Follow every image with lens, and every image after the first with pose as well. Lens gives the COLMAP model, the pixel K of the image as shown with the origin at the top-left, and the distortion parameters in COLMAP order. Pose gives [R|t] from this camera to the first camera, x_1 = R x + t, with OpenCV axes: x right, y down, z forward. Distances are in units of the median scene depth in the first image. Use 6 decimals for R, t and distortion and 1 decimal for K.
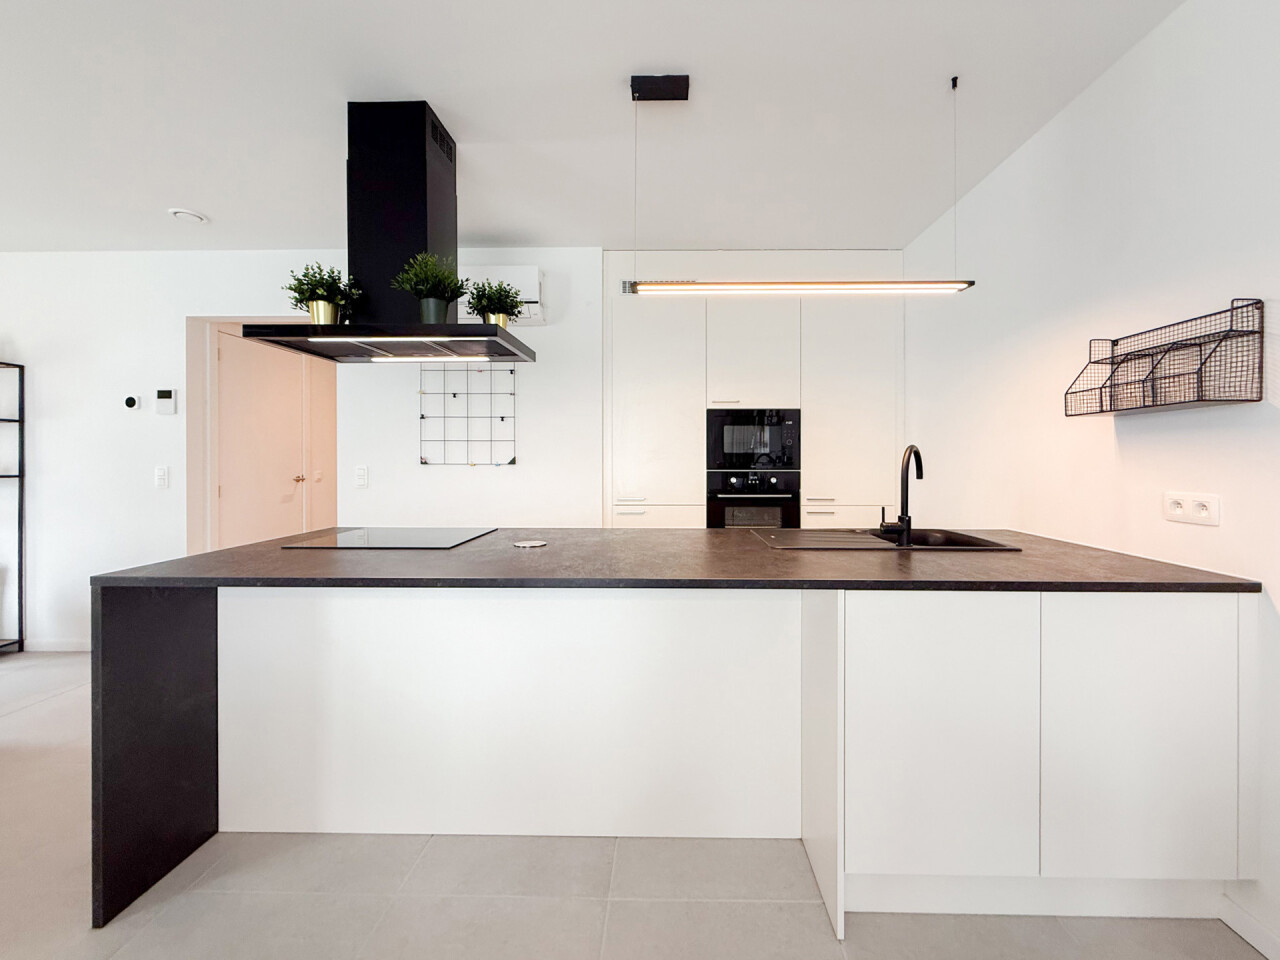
lens RADIAL K [[517.6, 0, 660.1], [0, 517.6, 461.7], [0, 0, 1]] dist [-0.000980, -0.000197]
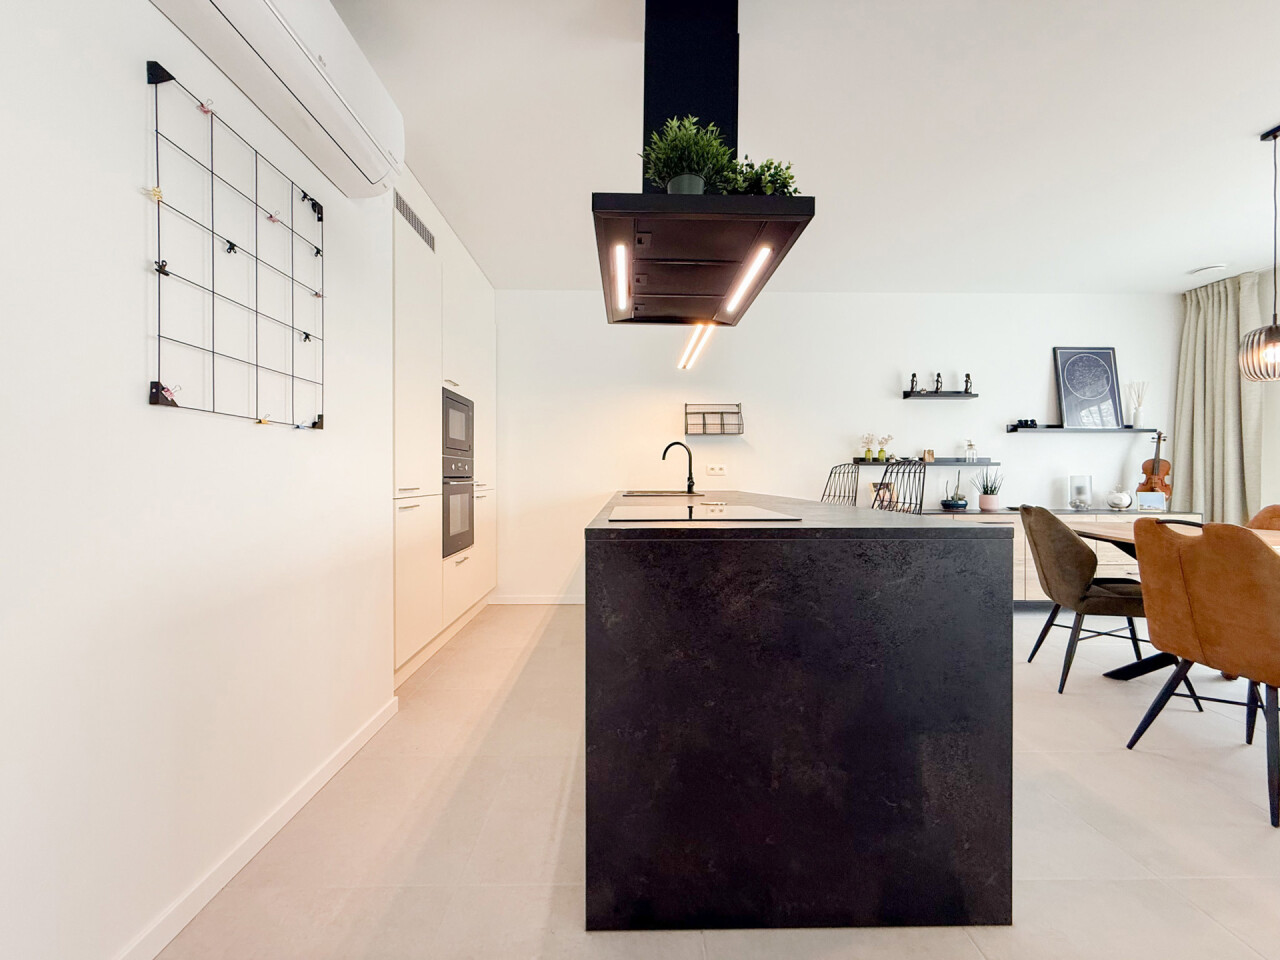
lens RADIAL K [[509.0, 0, 636.3], [0, 509.0, 479.3], [0, 0, 1]] dist [-0.001417, -0.000178]
pose [[-0.029231, -0.005731, 0.999556, -0.819533], [0.004545, 0.999972, 0.005867, 0.055369], [-0.999562, 0.004714, -0.029204, 0.699538]]
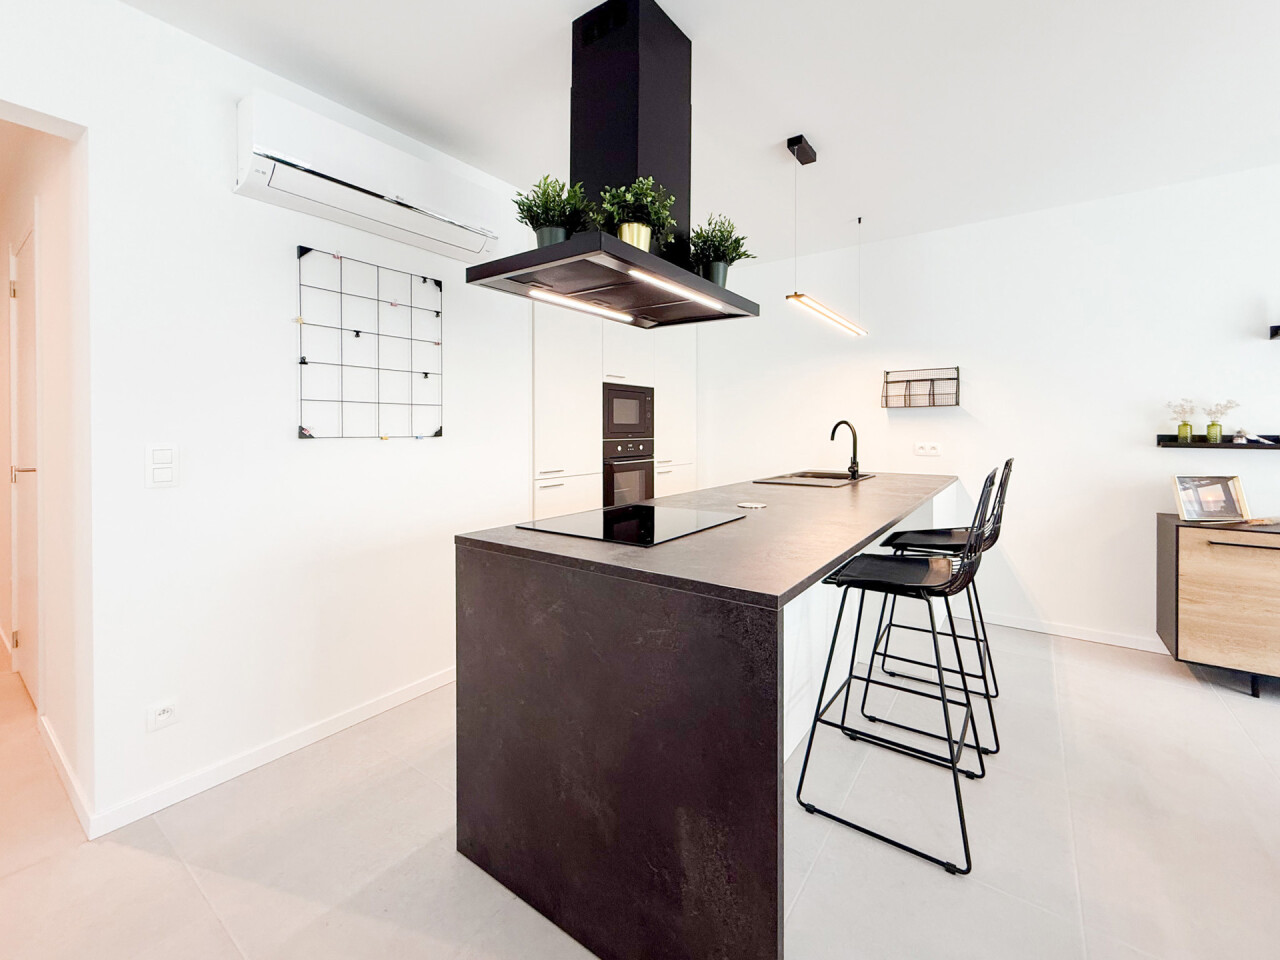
lens RADIAL K [[524.0, 0, 662.9], [0, 524.0, 435.1], [0, 0, 1]] dist [-0.000418, -0.000100]
pose [[0.557377, -0.009765, 0.830202, -0.745680], [0.004788, 0.999952, 0.008547, -0.001880], [-0.830245, -0.000789, 0.557397, 0.302982]]
